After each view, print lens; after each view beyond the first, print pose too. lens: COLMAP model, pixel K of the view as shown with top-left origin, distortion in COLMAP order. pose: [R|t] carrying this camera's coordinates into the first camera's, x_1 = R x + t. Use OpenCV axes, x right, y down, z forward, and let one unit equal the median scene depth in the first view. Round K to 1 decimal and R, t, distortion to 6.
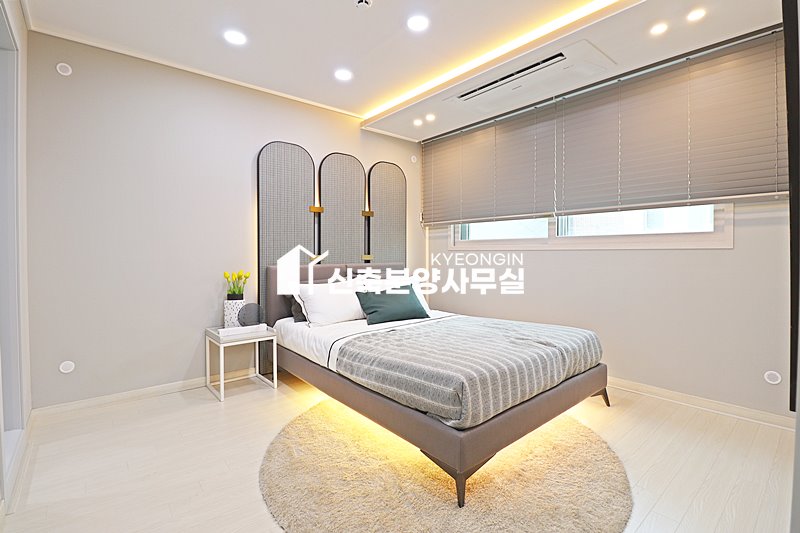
lens RADIAL K [[369.7, 0, 399.0], [0, 369.7, 259.9], [0, 0, 1]] dist [0.002209, -0.013168]
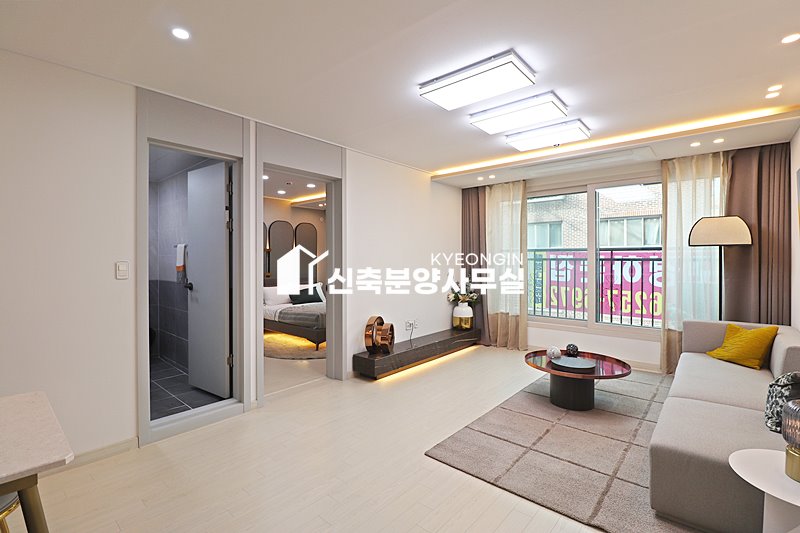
lens RADIAL K [[369.7, 0, 399.0], [0, 369.7, 259.9], [0, 0, 1]] dist [0.002209, -0.013168]
pose [[0.988112, -0.000263, 0.153737, 0.250189], [0.002958, 0.999846, -0.017302, -0.064940], [-0.153709, 0.017551, 0.987960, -1.572478]]
